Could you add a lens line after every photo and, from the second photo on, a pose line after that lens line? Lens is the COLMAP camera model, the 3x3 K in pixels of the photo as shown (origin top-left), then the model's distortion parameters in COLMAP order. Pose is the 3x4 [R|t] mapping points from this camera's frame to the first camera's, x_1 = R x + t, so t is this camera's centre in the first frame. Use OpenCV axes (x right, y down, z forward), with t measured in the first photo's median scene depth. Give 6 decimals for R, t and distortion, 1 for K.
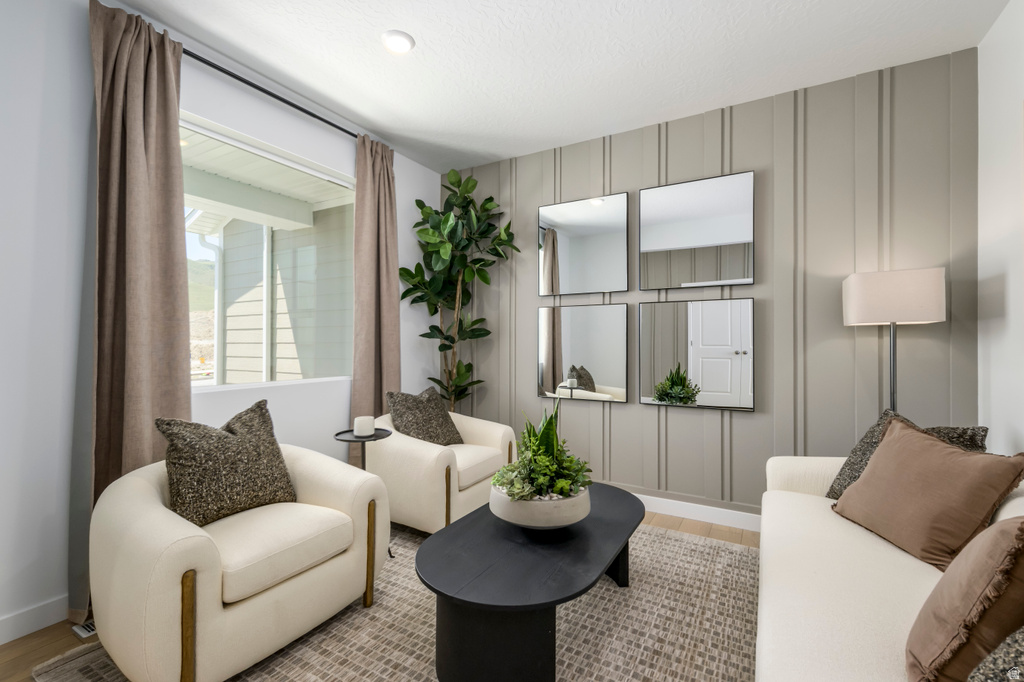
lens RADIAL K [[449.7, 0, 512.6], [0, 449.7, 339.0], [0, 0, 1]] dist [0.007123, -0.000001]
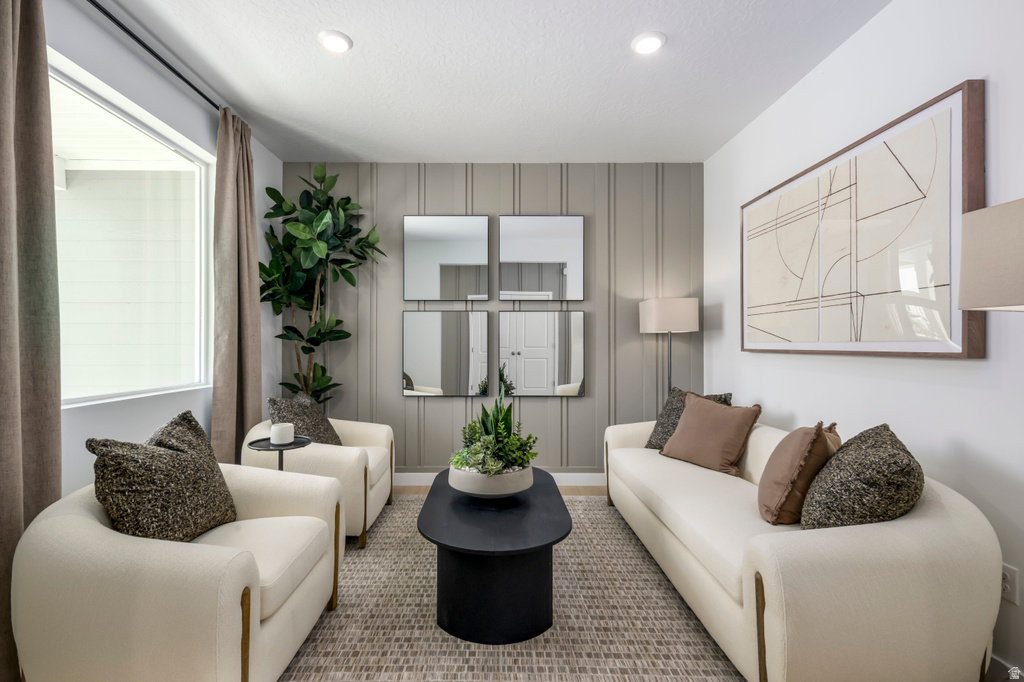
lens RADIAL K [[452.5, 0, 496.8], [0, 452.5, 342.2], [0, 0, 1]] dist [0.009571, 0.000027]
pose [[0.867214, 0.002509, 0.497929, -0.309170], [-0.003341, 0.999994, 0.000780, 0.000652], [-0.497924, -0.002340, 0.867217, -0.030288]]
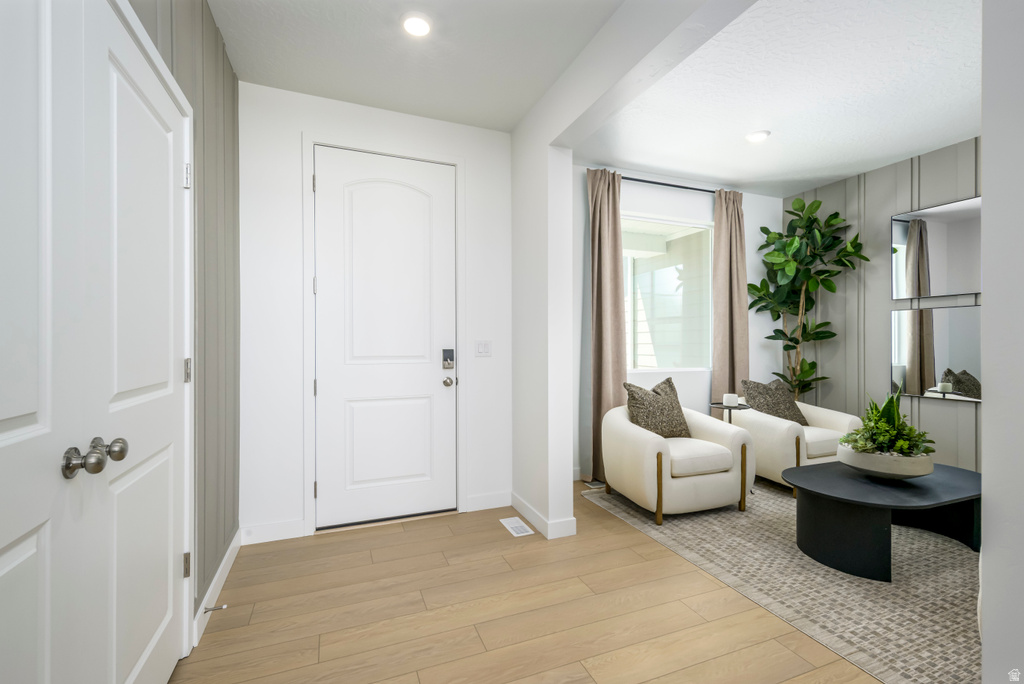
lens RADIAL K [[449.7, 0, 512.6], [0, 449.7, 340.0], [0, 0, 1]] dist [0.007123, -0.000001]
pose [[0.784913, -0.003598, -0.619595, 0.017551], [0.003777, 0.999992, -0.001022, -0.002956], [0.619594, -0.001538, 0.784921, -0.444199]]
